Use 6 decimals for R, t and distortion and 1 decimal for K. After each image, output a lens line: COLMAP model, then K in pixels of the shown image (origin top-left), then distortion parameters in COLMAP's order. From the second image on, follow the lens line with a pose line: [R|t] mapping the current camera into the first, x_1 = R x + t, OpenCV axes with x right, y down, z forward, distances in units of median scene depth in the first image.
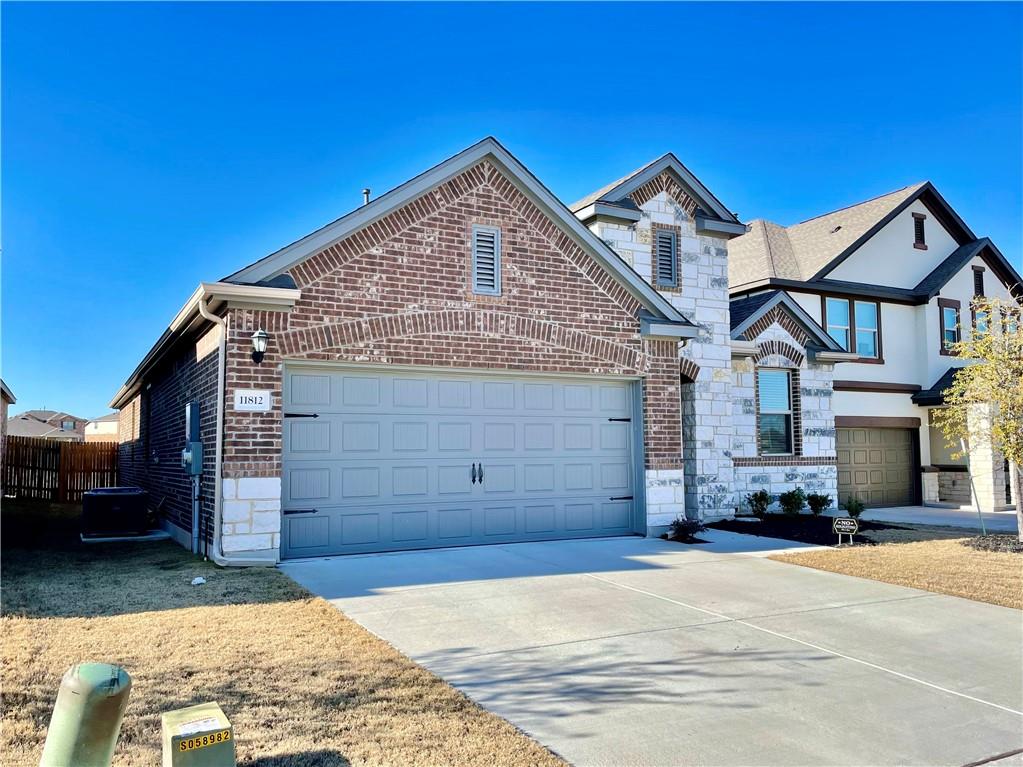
lens RADIAL K [[811.9, 0, 511.3], [0, 811.9, 405.5], [0, 0, 1]] dist [0.091214, -0.002311]
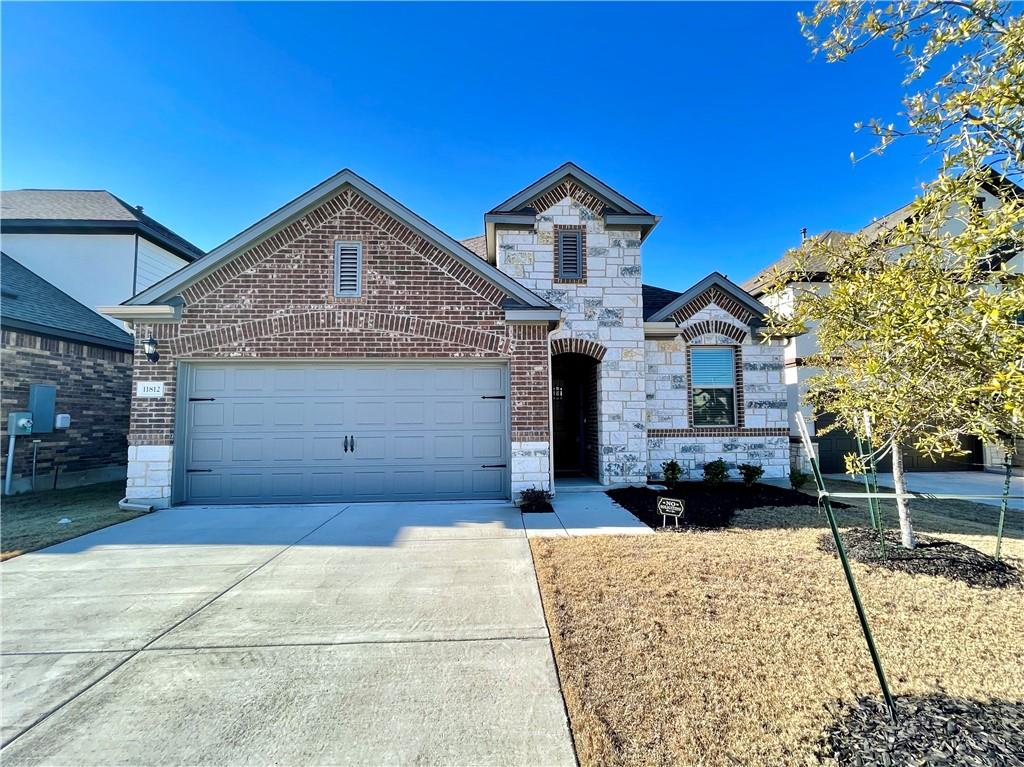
lens RADIAL K [[470.3, 0, 524.7], [0, 470.3, 393.4], [0, 0, 1]] dist [-0.000765, -0.000823]
pose [[0.907578, -0.023513, -0.419225, 0.487986], [0.026027, 0.999661, 0.000279, 0.014048], [0.419076, -0.011165, 0.907883, 0.456782]]
